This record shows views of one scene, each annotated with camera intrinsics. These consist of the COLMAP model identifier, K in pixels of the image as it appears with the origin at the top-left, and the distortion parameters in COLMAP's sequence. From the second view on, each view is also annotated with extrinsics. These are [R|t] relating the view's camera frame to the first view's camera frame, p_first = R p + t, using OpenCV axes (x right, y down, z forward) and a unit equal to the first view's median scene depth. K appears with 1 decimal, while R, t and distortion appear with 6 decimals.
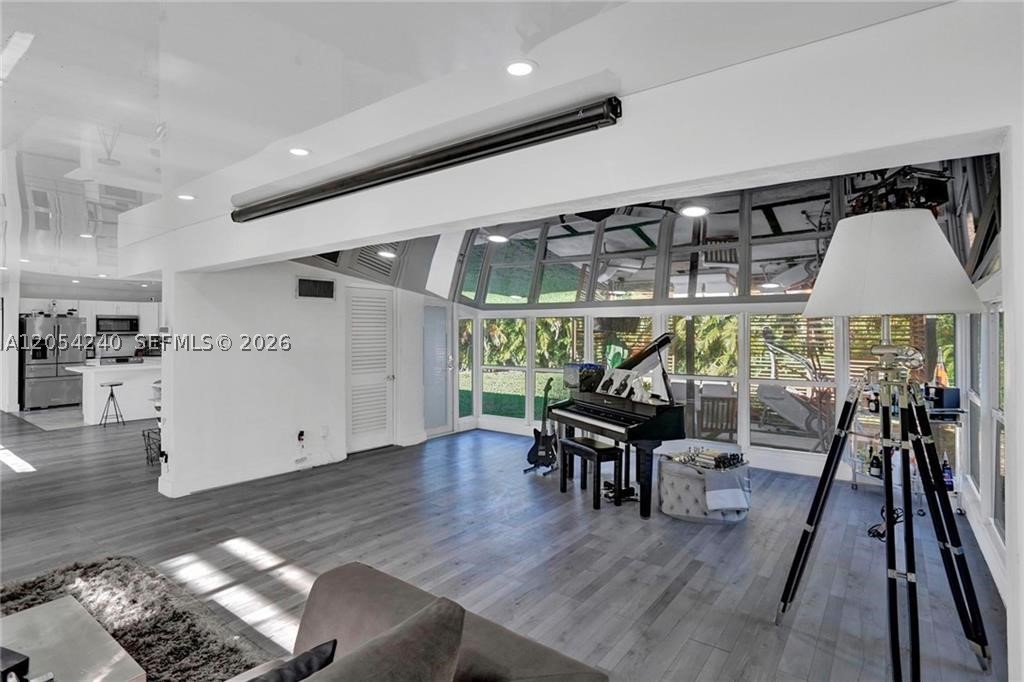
lens RADIAL K [[521.7, 0, 507.7], [0, 521.7, 335.2], [0, 0, 1]] dist [-0.064351, 0.037528]
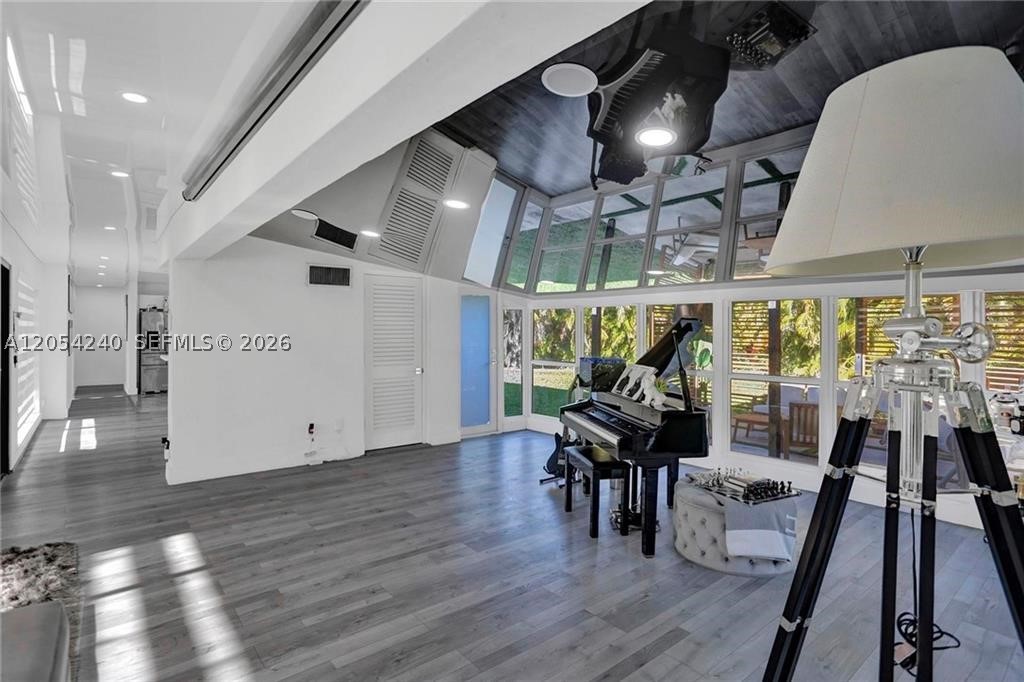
lens RADIAL K [[521.7, 0, 507.7], [0, 521.7, 335.2], [0, 0, 1]] dist [-0.064351, 0.037528]
pose [[0.971515, 0.004602, -0.236931, 0.212348], [-0.003782, 0.999985, 0.003915, 0.017767], [0.236946, -0.002907, 0.971518, 0.174295]]
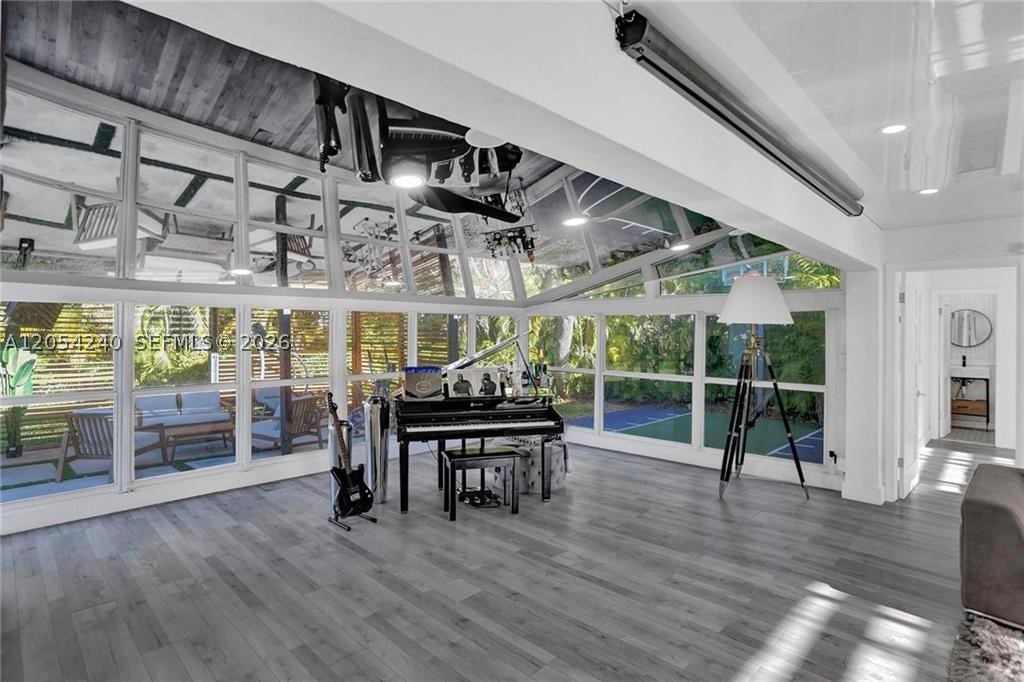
lens RADIAL K [[526.9, 0, 503.3], [0, 526.9, 323.4], [0, 0, 1]] dist [-0.059468, 0.030461]
pose [[0.139285, 0.006804, 0.990229, -0.732585], [0.002843, 0.999970, -0.007270, -0.007995], [-0.990248, 0.003828, 0.139261, 0.816354]]
